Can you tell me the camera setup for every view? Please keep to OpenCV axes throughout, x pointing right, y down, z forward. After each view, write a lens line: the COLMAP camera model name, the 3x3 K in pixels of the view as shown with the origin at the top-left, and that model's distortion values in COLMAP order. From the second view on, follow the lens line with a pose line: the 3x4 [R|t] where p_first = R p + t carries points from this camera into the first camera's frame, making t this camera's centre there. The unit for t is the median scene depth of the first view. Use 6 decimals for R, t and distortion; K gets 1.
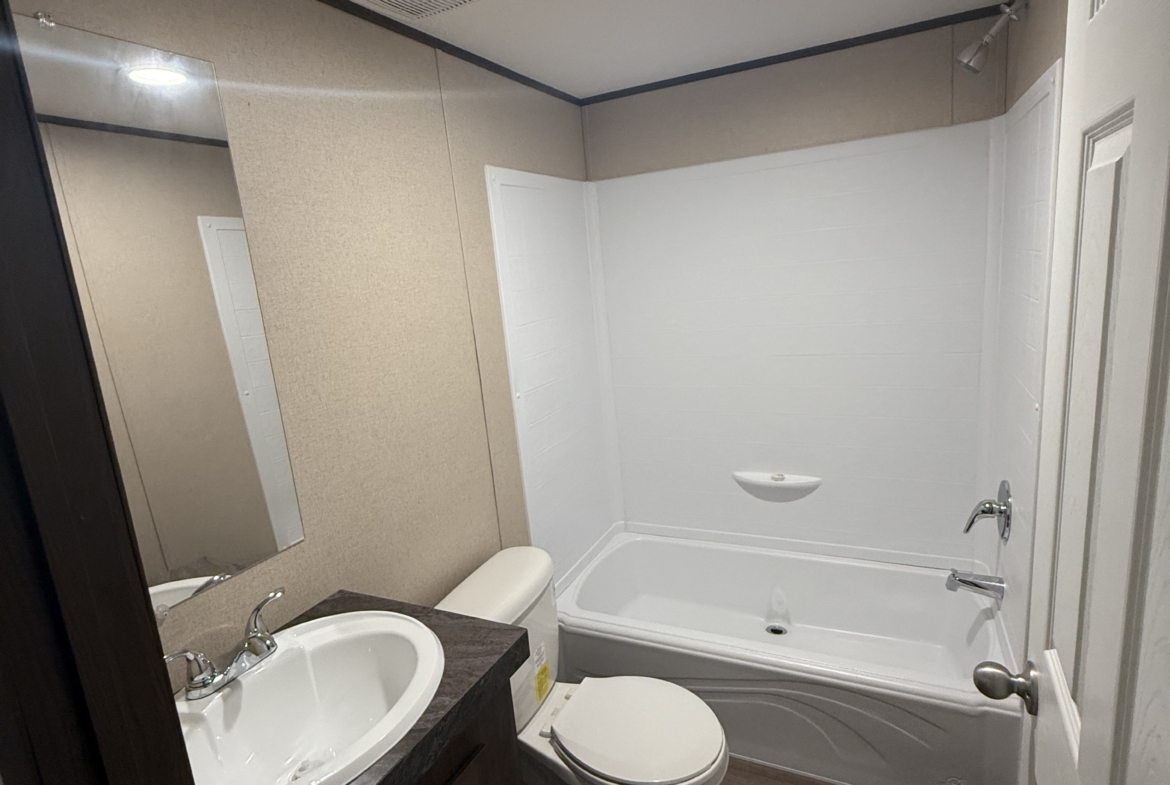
lens RADIAL K [[623.5, 0, 585.6], [0, 623.5, 382.6], [0, 0, 1]] dist [0.003405, 0.001263]
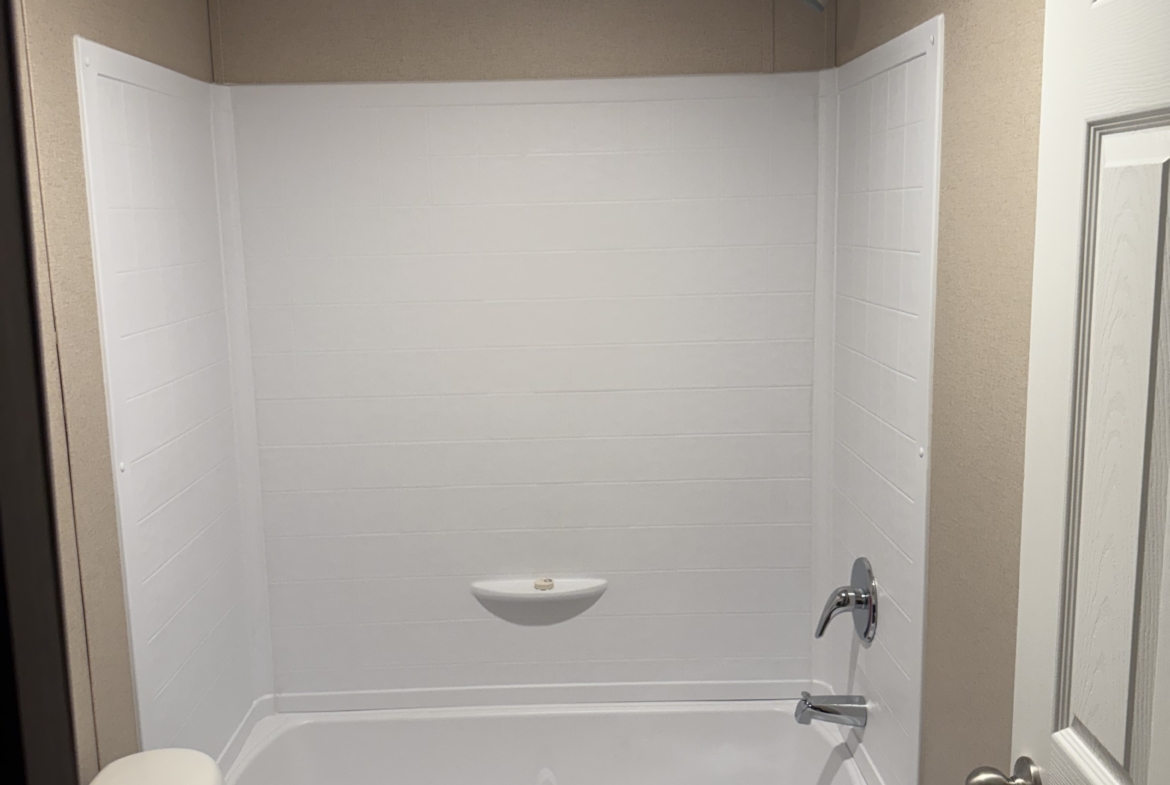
lens RADIAL K [[1086.2, 0, 577.4], [0, 1086.2, 374.1], [0, 0, 1]] dist [0.191775, -0.385116]
pose [[0.896024, 0.004106, 0.443986, -0.211772], [0.026881, 0.997621, -0.063477, 0.014667], [-0.443190, 0.068812, 0.893783, -0.026760]]
